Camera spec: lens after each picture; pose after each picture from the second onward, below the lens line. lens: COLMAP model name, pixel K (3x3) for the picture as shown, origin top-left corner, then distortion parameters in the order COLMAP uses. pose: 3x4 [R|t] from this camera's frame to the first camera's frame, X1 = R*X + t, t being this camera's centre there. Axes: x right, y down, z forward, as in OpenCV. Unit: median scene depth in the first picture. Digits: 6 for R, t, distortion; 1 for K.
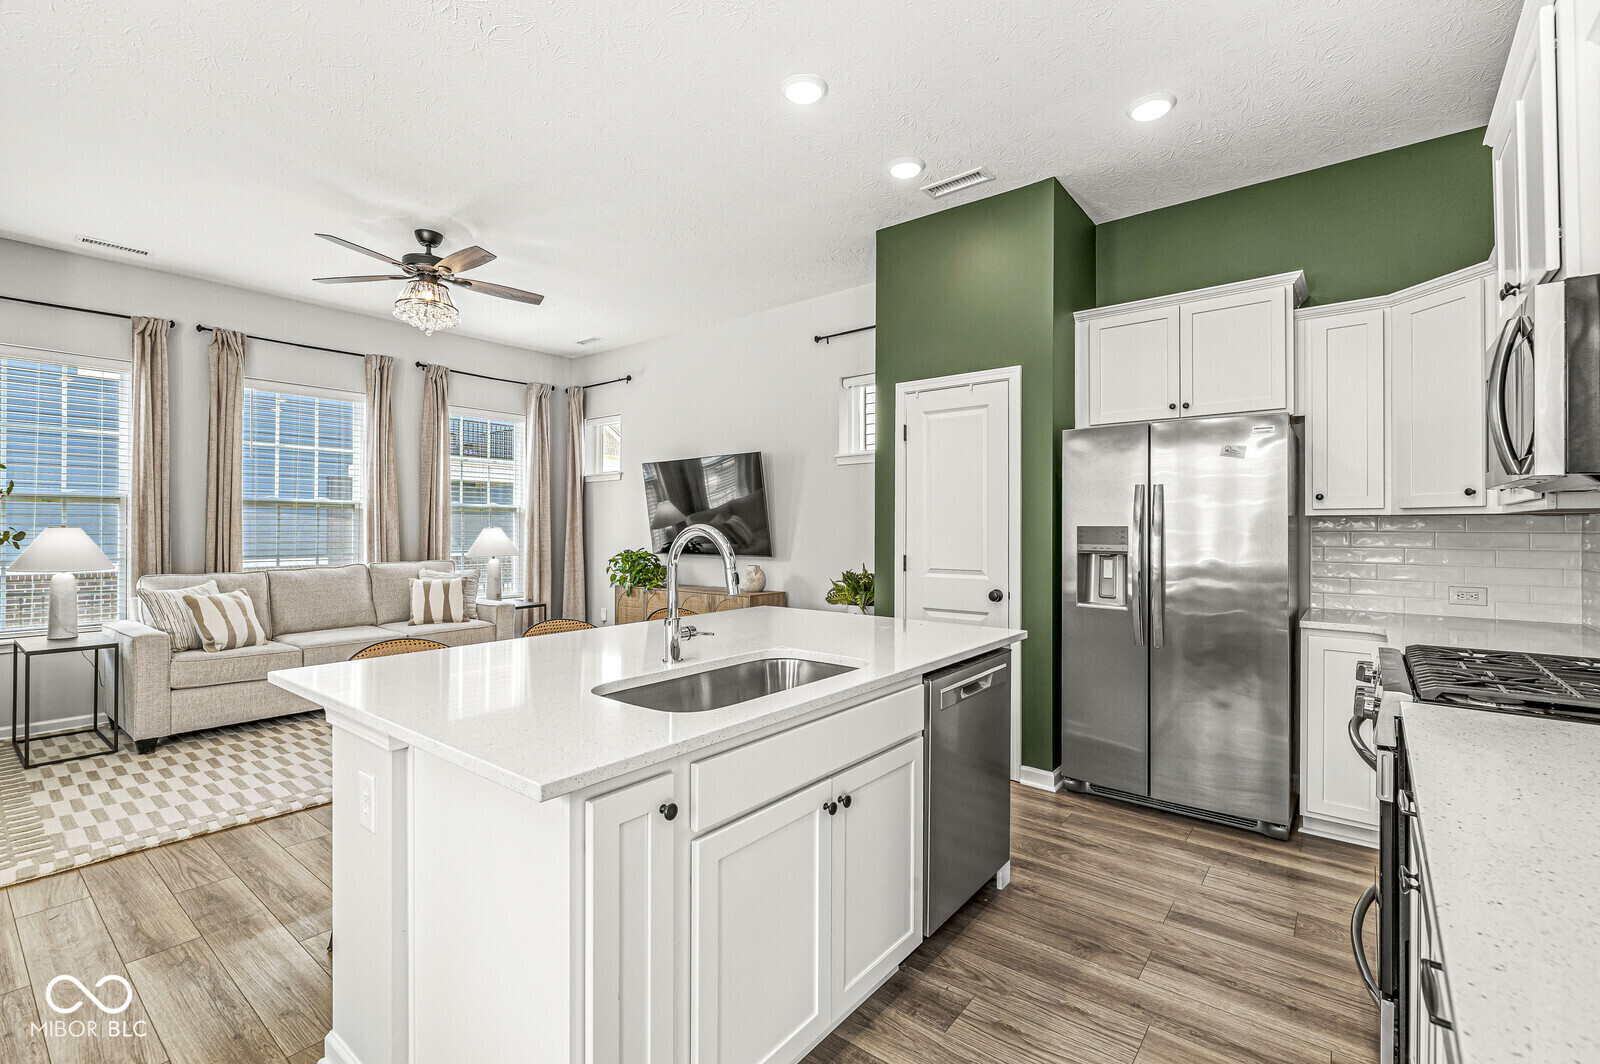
lens RADIAL K [[695.2, 0, 795.5], [0, 695.2, 523.0], [0, 0, 1]] dist [0.000873, -0.001075]
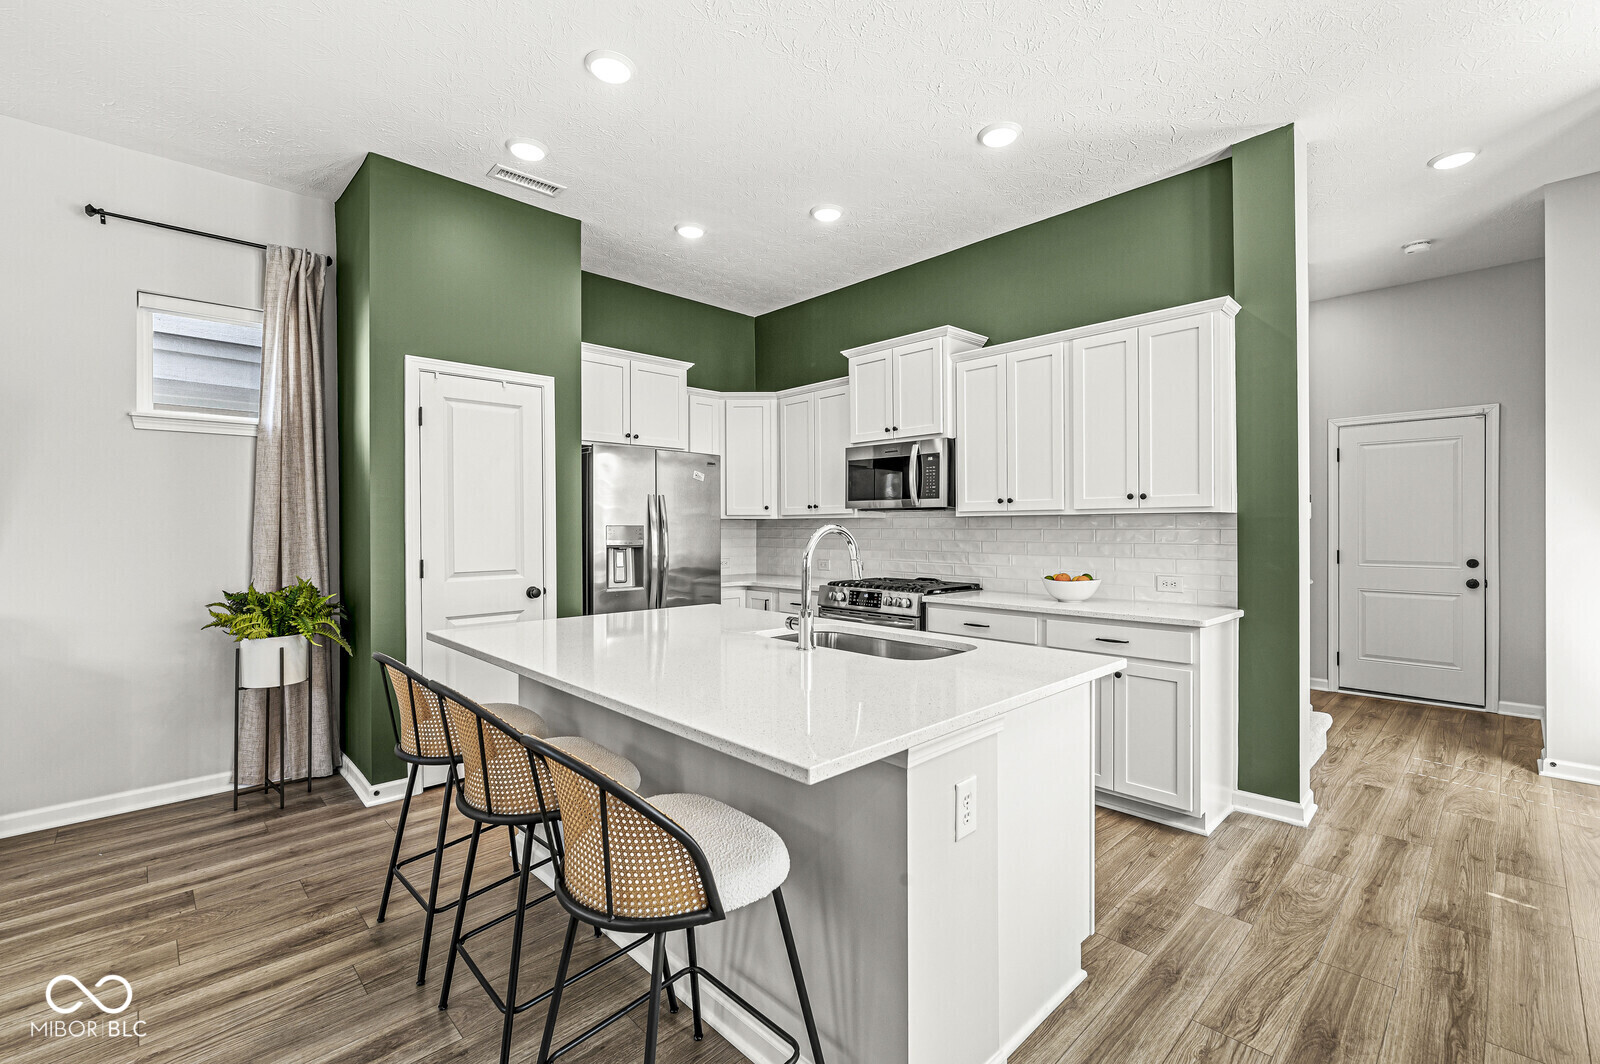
lens RADIAL K [[695.2, 0, 807.4], [0, 695.2, 524.0], [0, 0, 1]] dist [0.000873, -0.001075]
pose [[0.125614, 0.001618, 0.992078, -0.551834], [-0.002347, 0.999996, -0.001334, 0.002435], [-0.992076, -0.002161, 0.125617, 0.371847]]
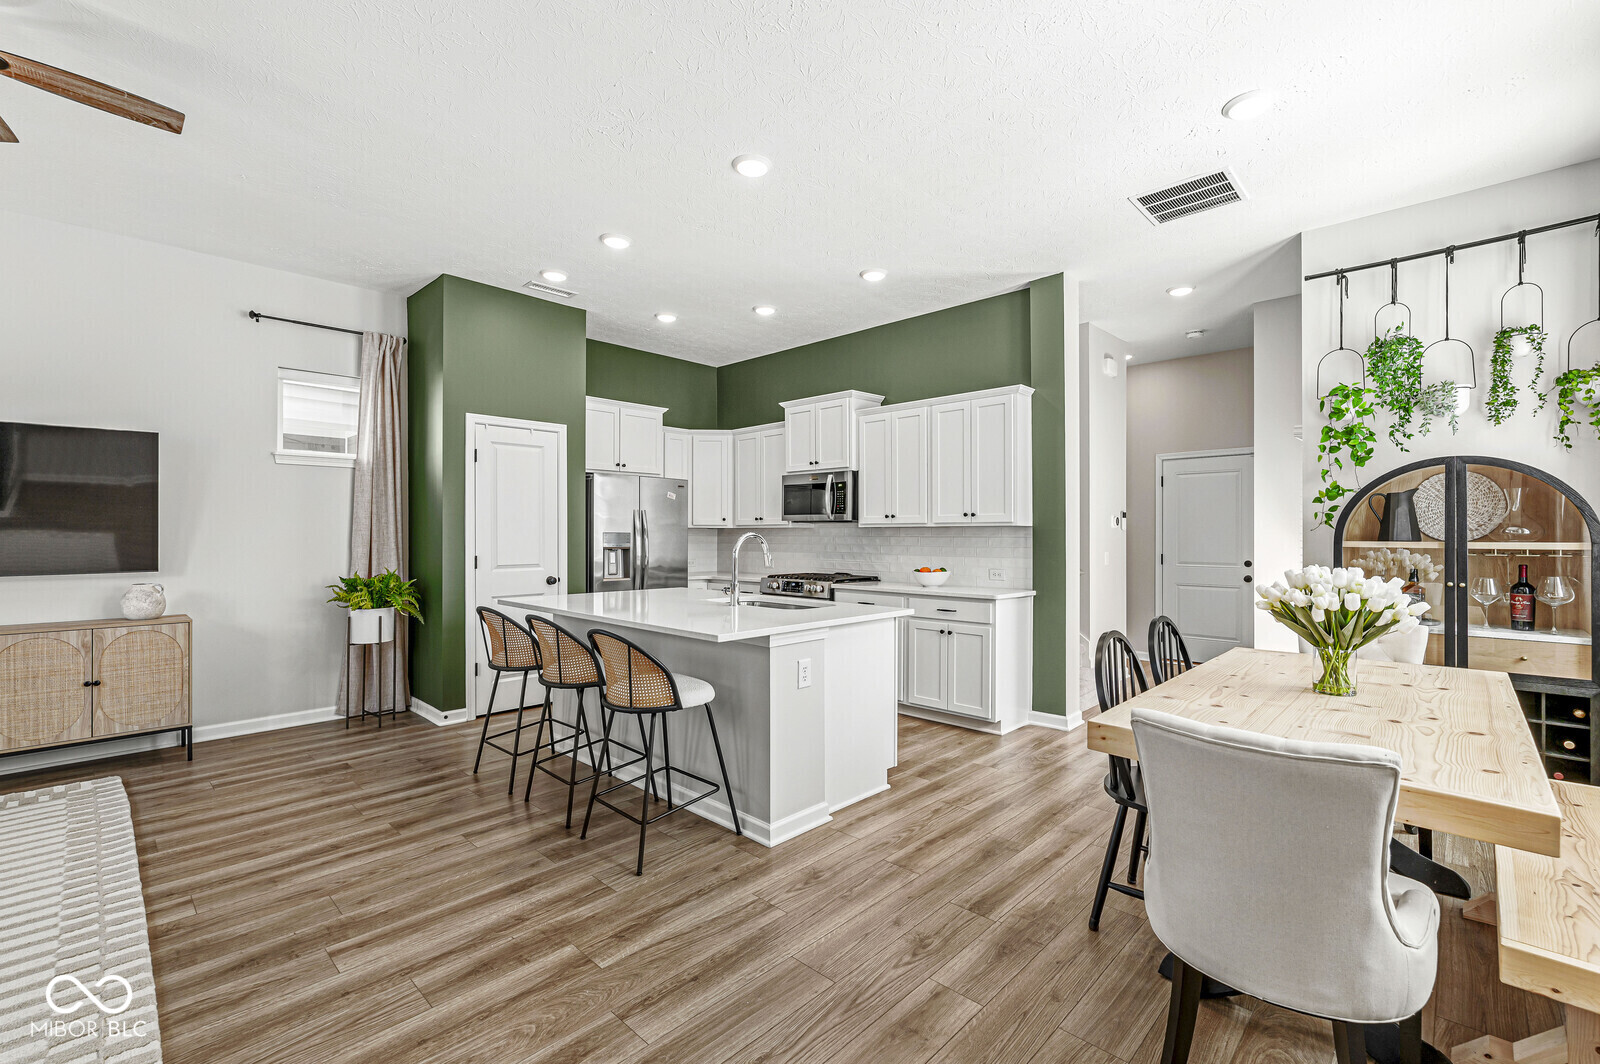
lens RADIAL K [[695.2, 0, 806.0], [0, 695.2, 526.7], [0, 0, 1]] dist [0.000873, -0.001075]
pose [[0.087951, 0.009544, 0.996079, -0.881160], [-0.007242, 0.999934, -0.008942, 0.001812], [-0.996098, -0.006427, 0.088015, 0.278611]]
